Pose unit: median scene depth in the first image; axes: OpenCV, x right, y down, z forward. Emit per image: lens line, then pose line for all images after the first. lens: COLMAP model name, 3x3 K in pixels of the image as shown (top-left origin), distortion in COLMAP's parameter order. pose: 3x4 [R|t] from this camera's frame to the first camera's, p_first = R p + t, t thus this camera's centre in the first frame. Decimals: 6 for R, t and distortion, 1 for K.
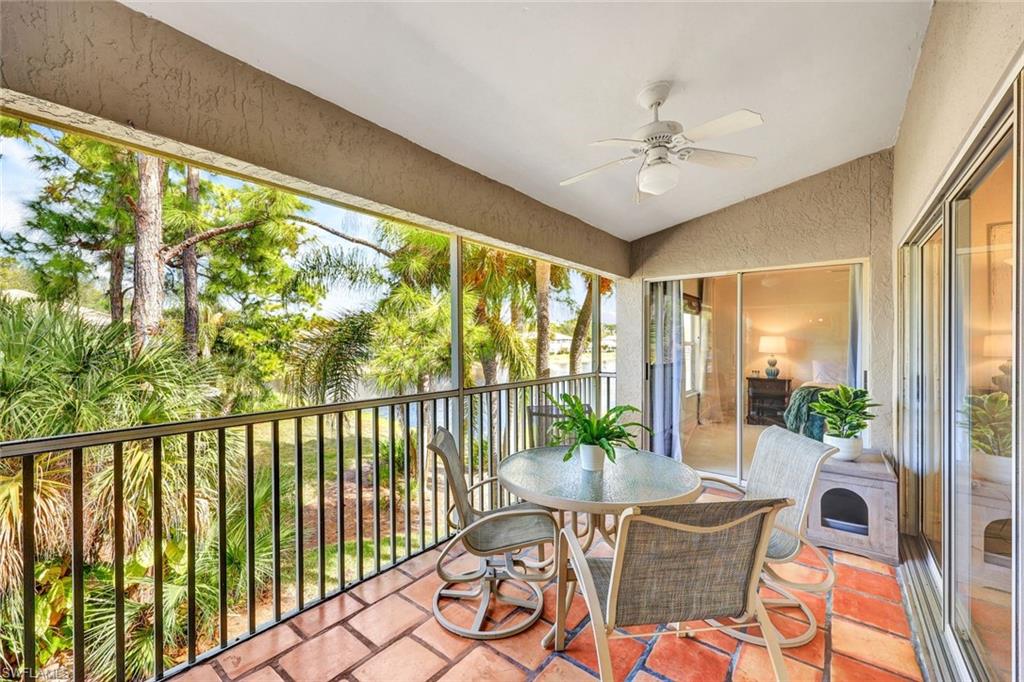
lens RADIAL K [[411.6, 0, 508.7], [0, 411.6, 341.6], [0, 0, 1]] dist [-0.001707, -0.000350]
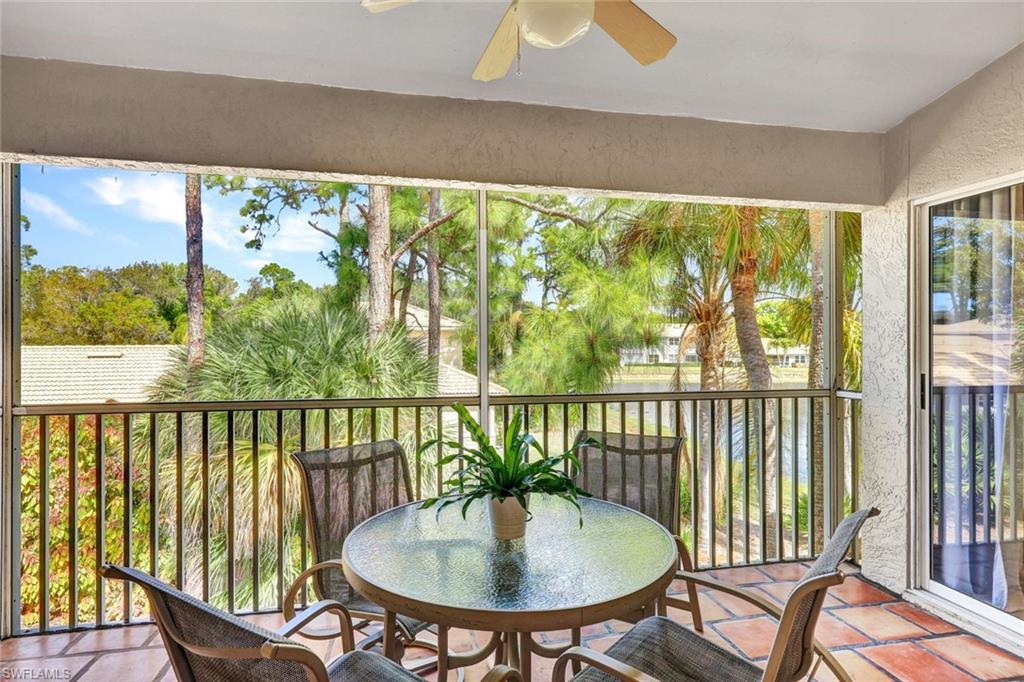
lens RADIAL K [[461.0, 0, 510.6], [0, 461.0, 324.2], [0, 0, 1]] dist [0.000575, 0.000155]
pose [[0.762154, -0.002612, -0.647391, 0.322049], [-0.000562, 0.999989, -0.004696, -0.005187], [0.647396, 0.003943, 0.762144, 0.277552]]
